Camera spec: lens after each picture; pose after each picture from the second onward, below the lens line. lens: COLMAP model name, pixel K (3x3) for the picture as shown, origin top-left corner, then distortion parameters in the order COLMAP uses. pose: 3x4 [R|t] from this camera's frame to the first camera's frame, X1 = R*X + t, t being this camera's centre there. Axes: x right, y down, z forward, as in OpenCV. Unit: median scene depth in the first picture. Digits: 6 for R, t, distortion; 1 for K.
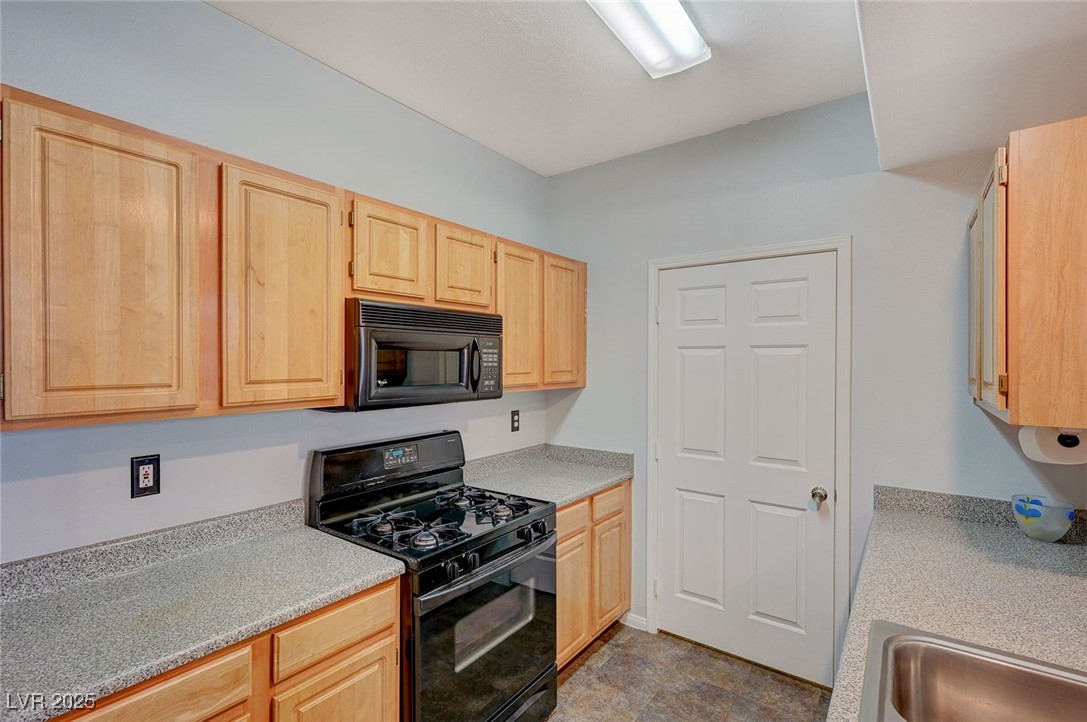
lens RADIAL K [[489.0, 0, 543.5], [0, 489.0, 361.0], [0, 0, 1]] dist [-0.002506, -0.000448]
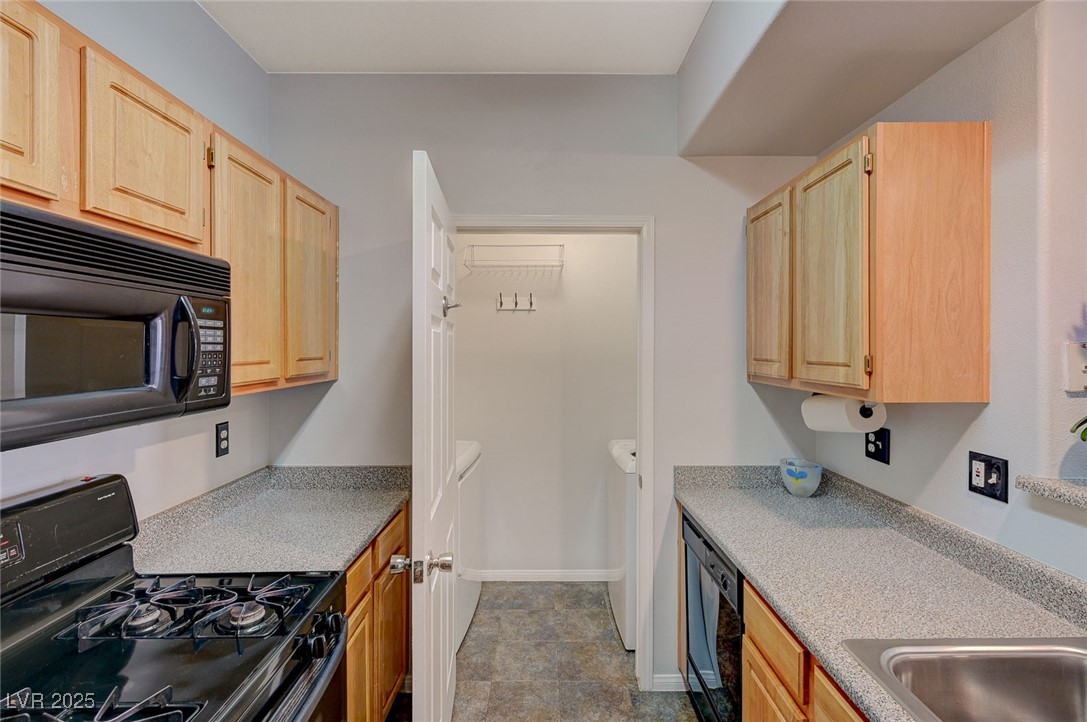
lens RADIAL K [[489.3, 0, 543.7], [0, 489.3, 347.8], [0, 0, 1]] dist [-0.000341, -0.000072]
pose [[0.799716, -0.002032, 0.600374, -0.136717], [0.000264, 0.999995, 0.003032, 0.005240], [-0.600378, -0.002266, 0.799713, 0.332005]]
